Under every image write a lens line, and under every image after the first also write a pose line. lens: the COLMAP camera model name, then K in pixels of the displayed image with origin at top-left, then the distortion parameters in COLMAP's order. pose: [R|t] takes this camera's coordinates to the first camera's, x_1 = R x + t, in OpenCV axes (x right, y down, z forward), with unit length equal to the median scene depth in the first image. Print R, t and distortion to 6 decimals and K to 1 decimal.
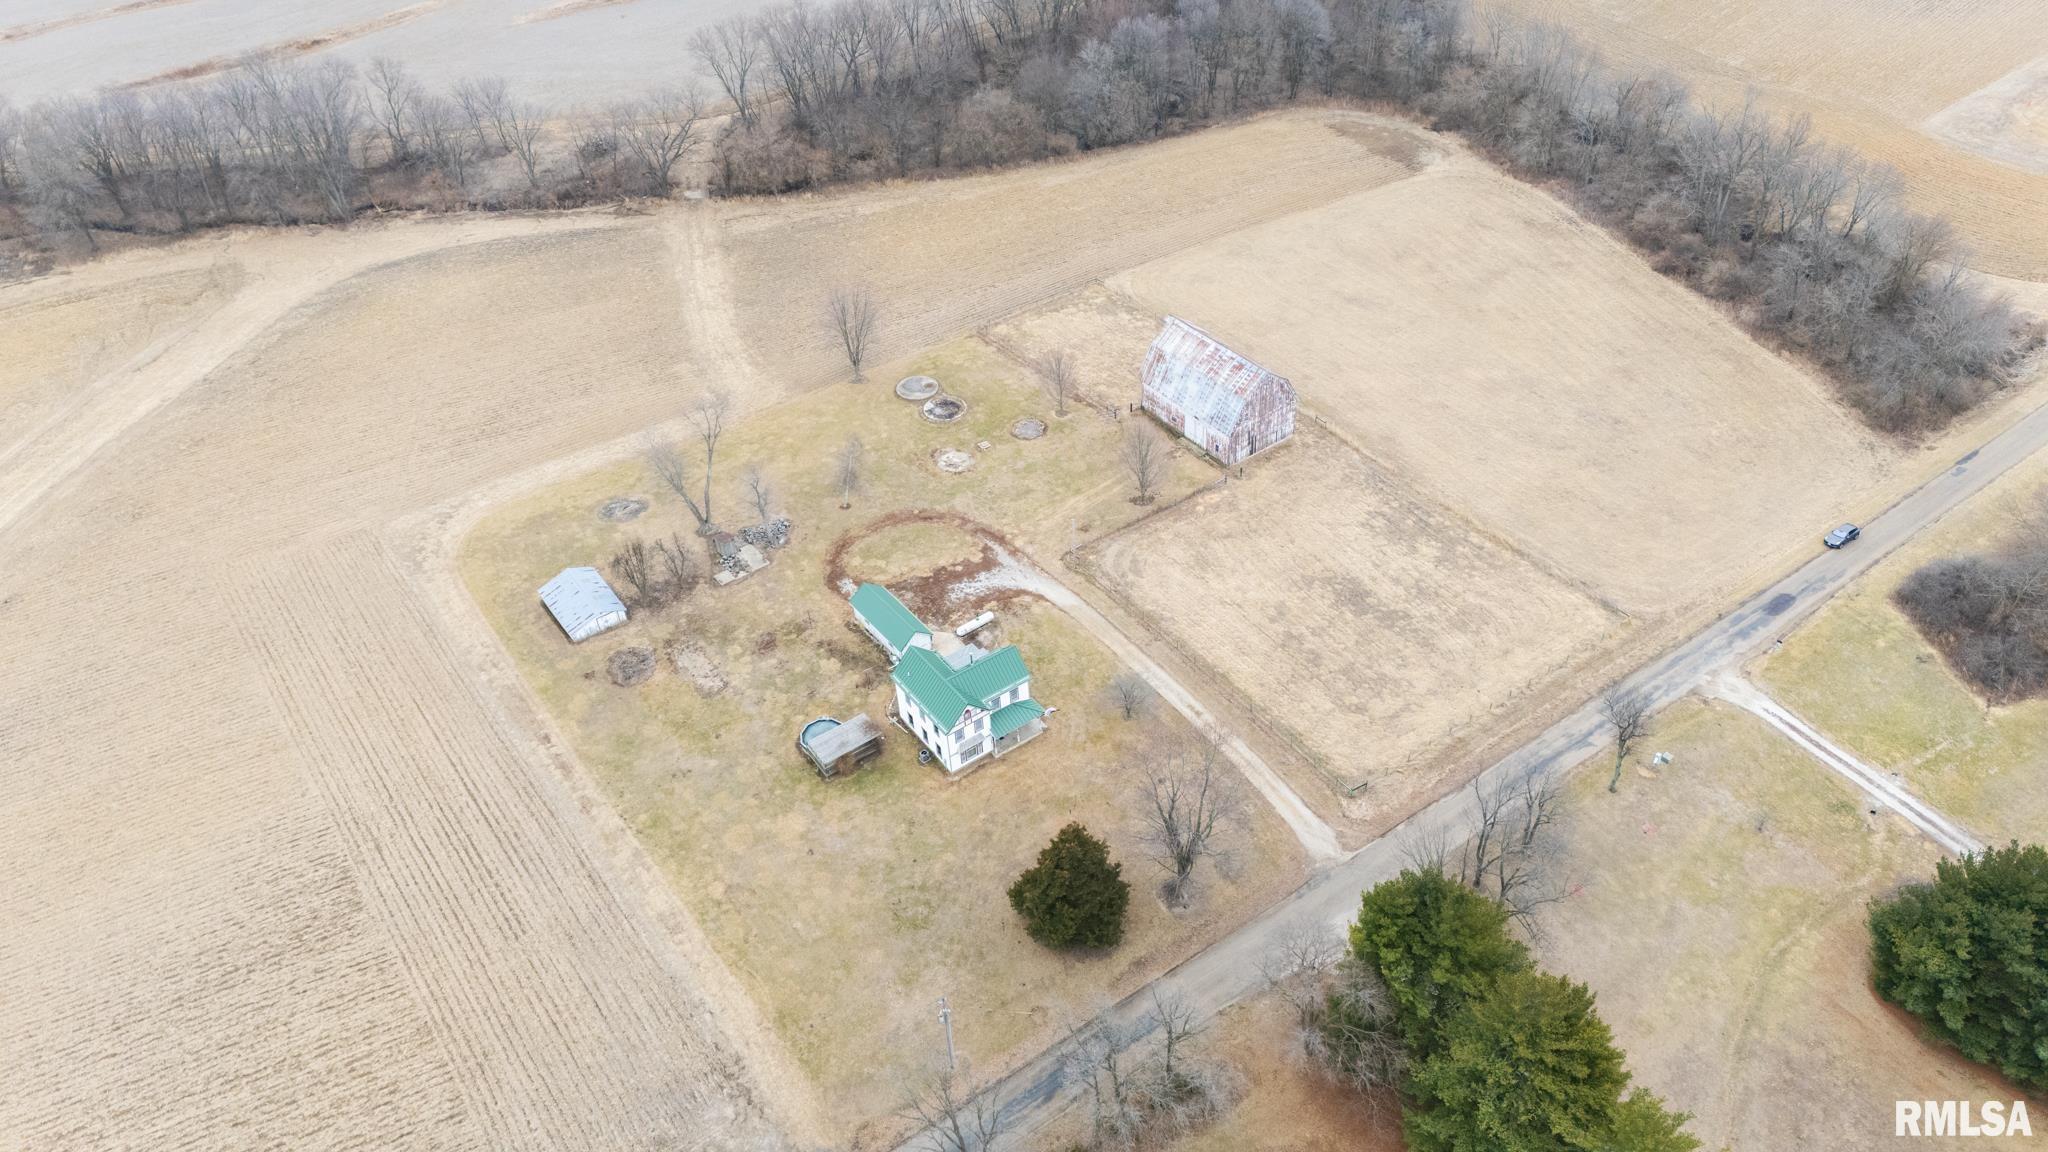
lens RADIAL K [[1497.0, 0, 1031.8], [0, 1497.0, 566.3], [0, 0, 1]] dist [0.107588, -0.130103]
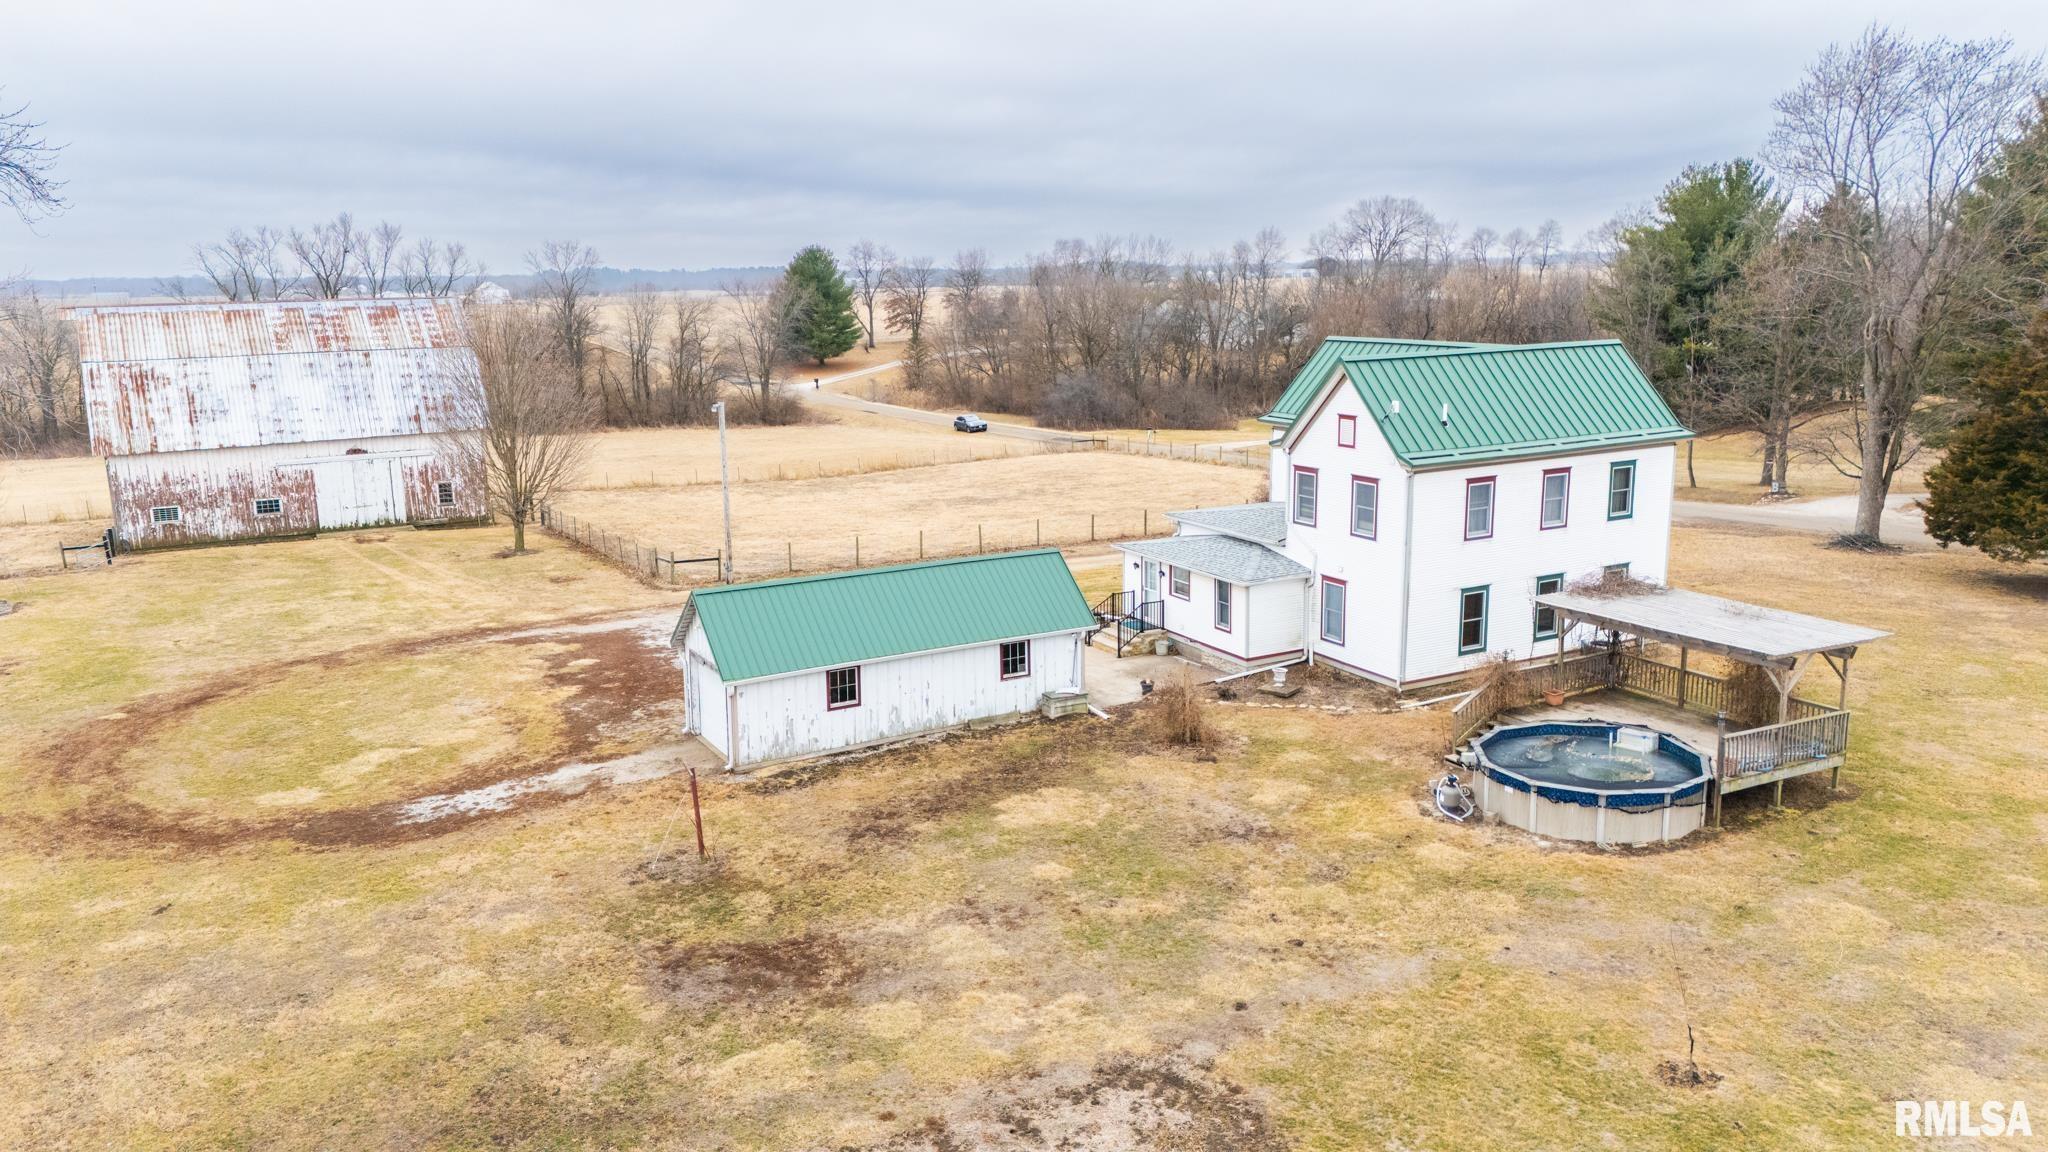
lens RADIAL K [[1497.0, 0, 1031.8], [0, 1497.0, 566.3], [0, 0, 1]] dist [0.107588, -0.130103]
pose [[0.113242, -0.148171, 0.982457, -0.281277], [0.644212, 0.763751, 0.040932, 0.026838], [-0.756418, 0.628275, 0.181942, 0.804730]]
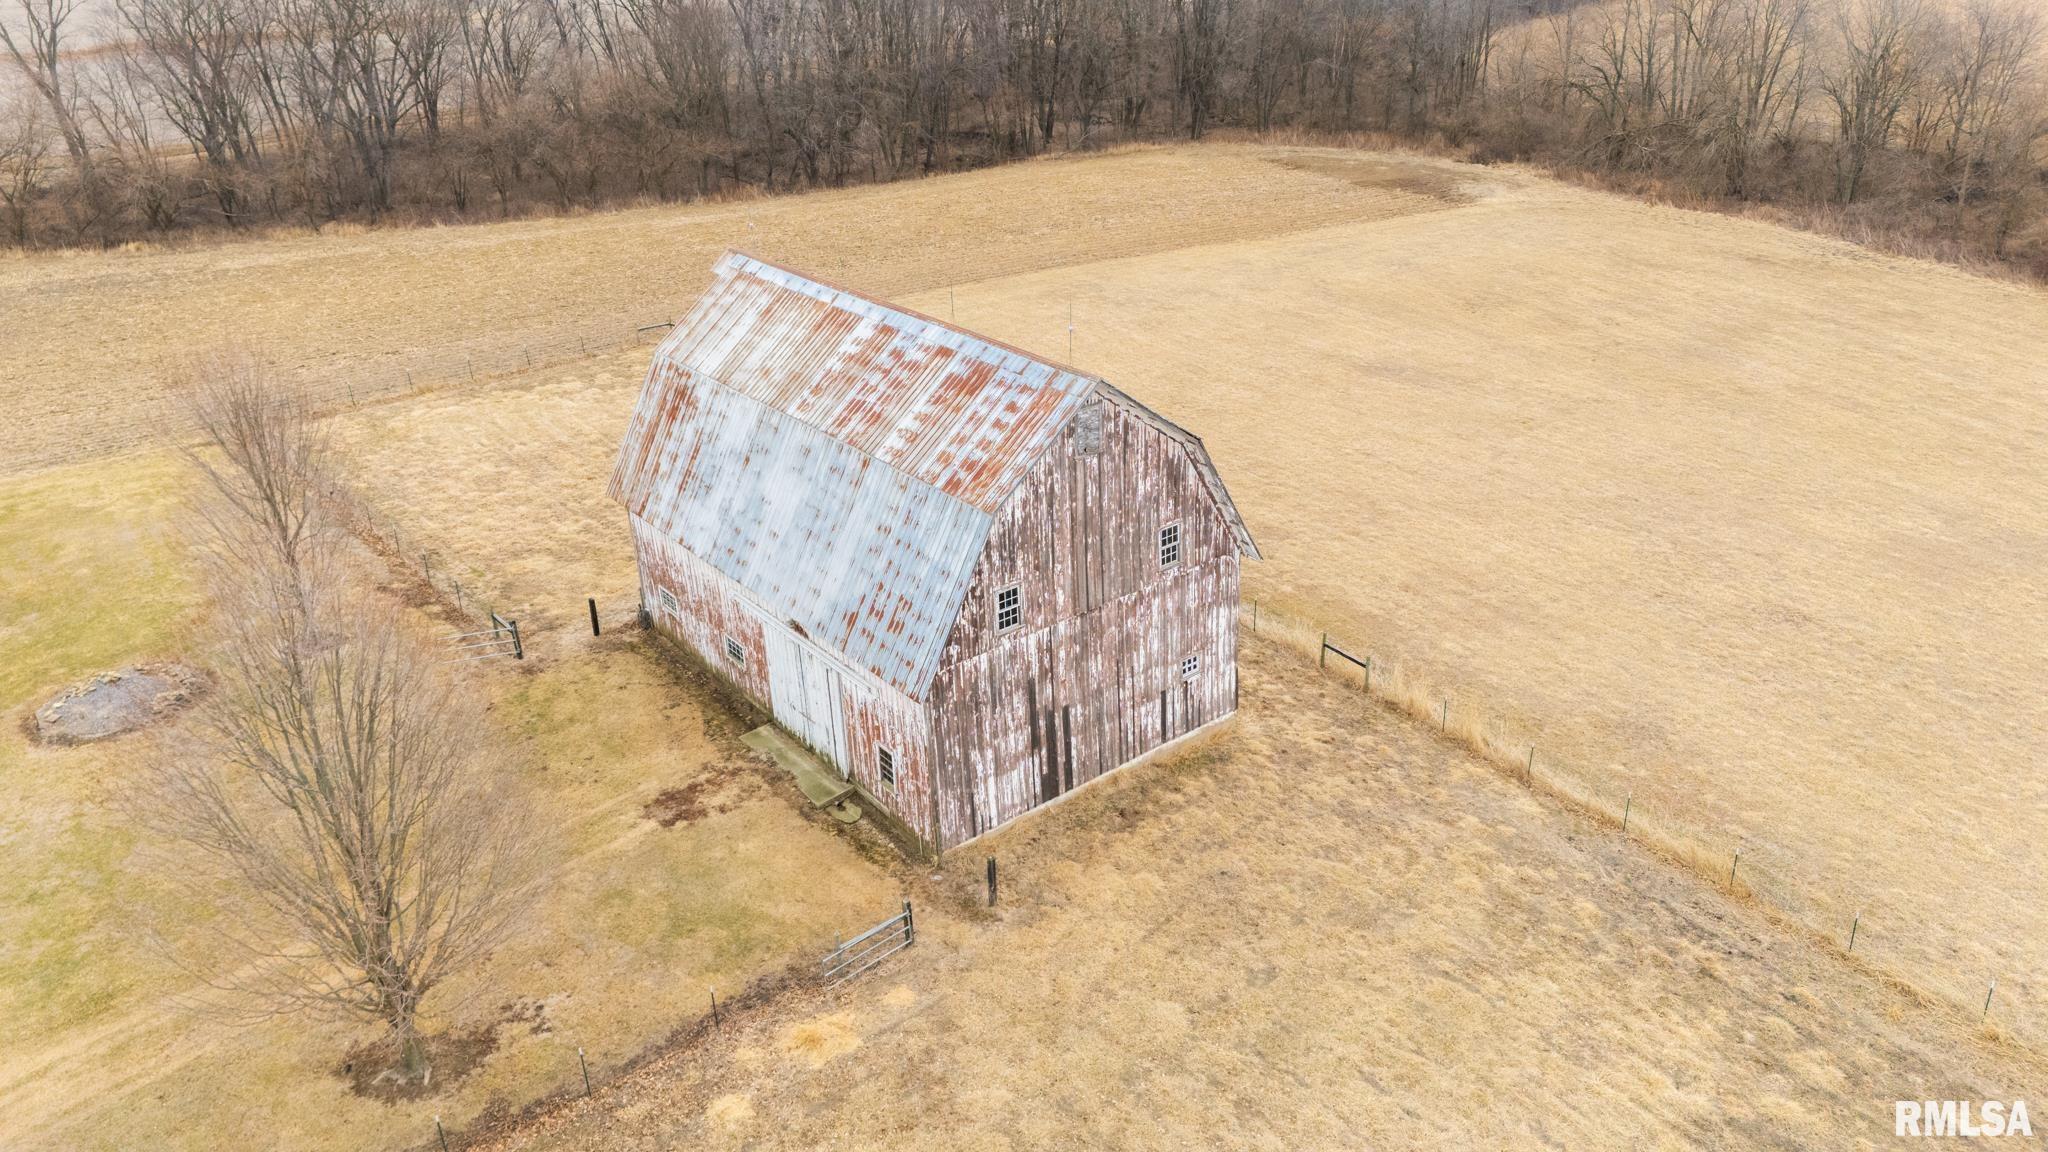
lens RADIAL K [[1497.0, 0, 1031.8], [0, 1497.0, 566.3], [0, 0, 1]] dist [0.107588, -0.130103]
pose [[0.998861, -0.001655, 0.047683, 0.133169], [0.013185, 0.970053, -0.242535, -0.054177], [-0.045854, 0.242887, 0.968970, 0.781724]]
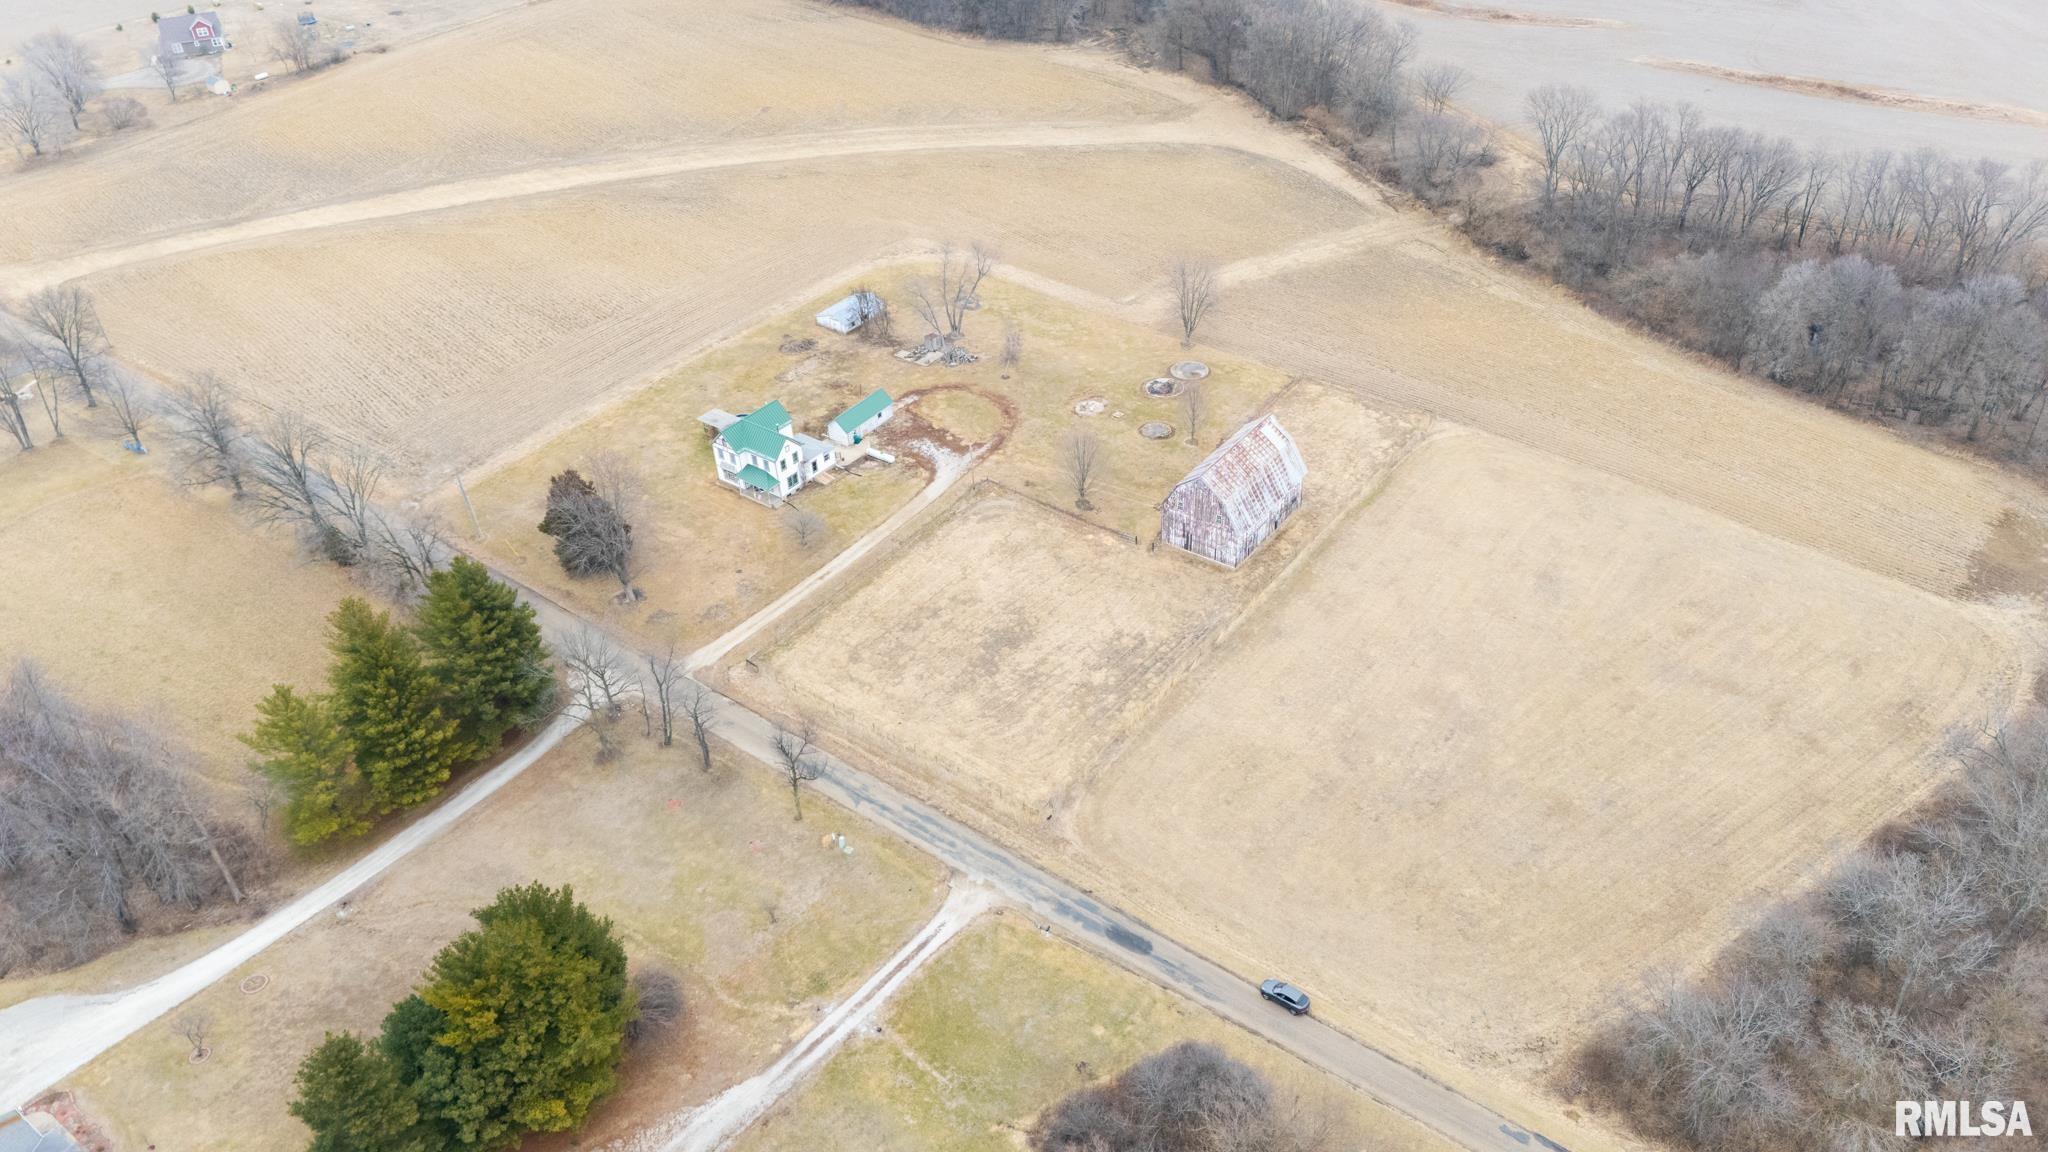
lens RADIAL K [[1497.0, 0, 1031.8], [0, 1497.0, 566.3], [0, 0, 1]] dist [0.107588, -0.130103]
pose [[0.311379, 0.587774, -0.746703, 0.872730], [-0.594498, 0.733499, 0.329471, -0.336047], [0.741360, 0.341324, 0.577826, 0.344617]]
